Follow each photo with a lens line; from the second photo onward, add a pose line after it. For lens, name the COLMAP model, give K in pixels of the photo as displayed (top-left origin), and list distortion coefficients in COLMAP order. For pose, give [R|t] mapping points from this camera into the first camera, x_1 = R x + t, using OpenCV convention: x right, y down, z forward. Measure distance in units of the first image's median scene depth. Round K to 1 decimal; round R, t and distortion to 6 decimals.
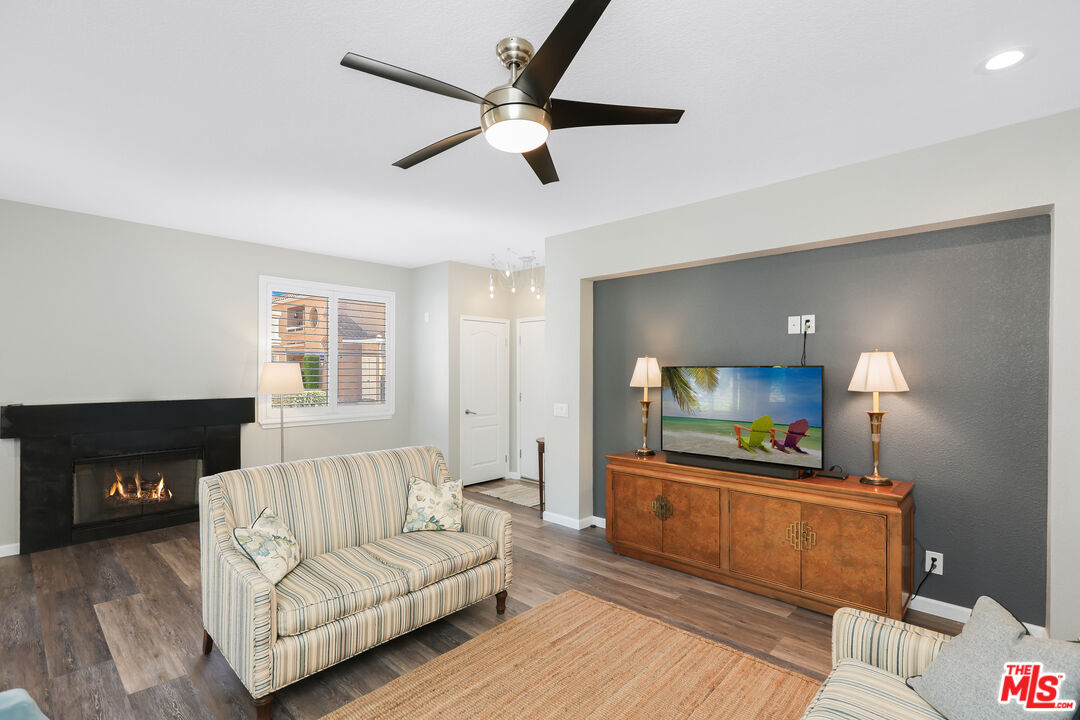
lens RADIAL K [[519.0, 0, 540.0], [0, 519.0, 360.0], [0, 0, 1]] dist [0.000646, 0.000377]
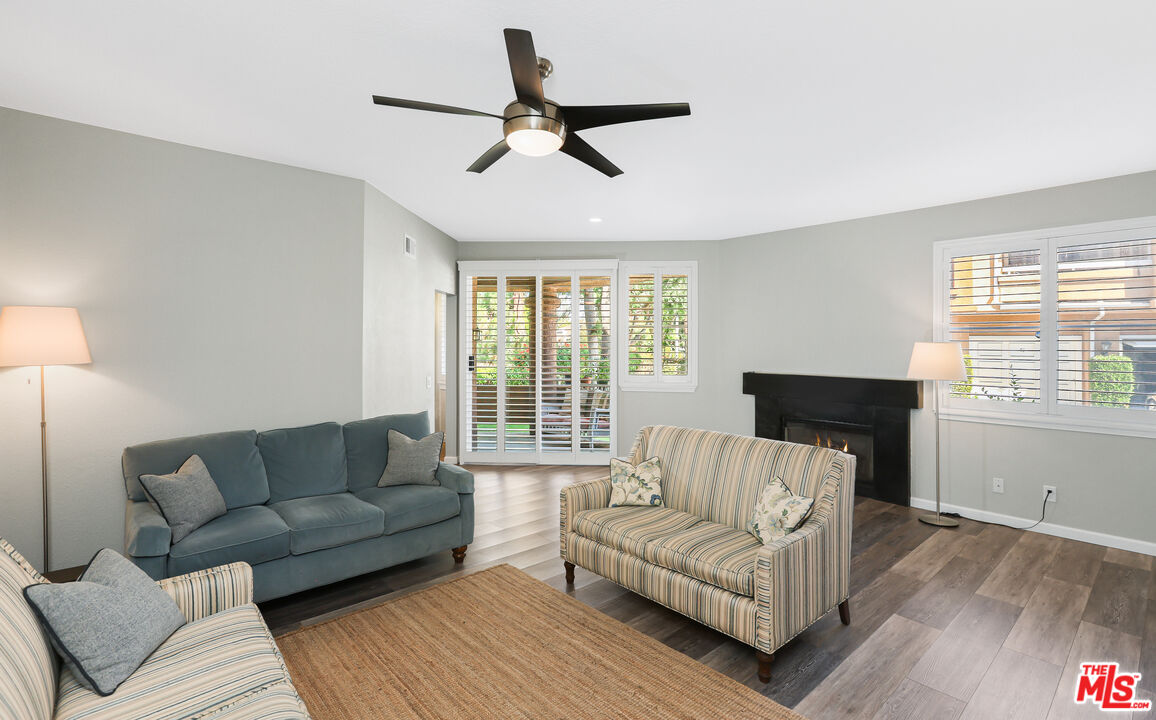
lens RADIAL K [[512.8, 0, 575.2], [0, 512.8, 337.6], [0, 0, 1]] dist [0.000552, -0.000024]
pose [[-0.094706, -0.019809, -0.995308, 0.765824], [0.018593, 0.999592, -0.021663, 0.005195], [0.995332, -0.020558, -0.094299, 0.888067]]
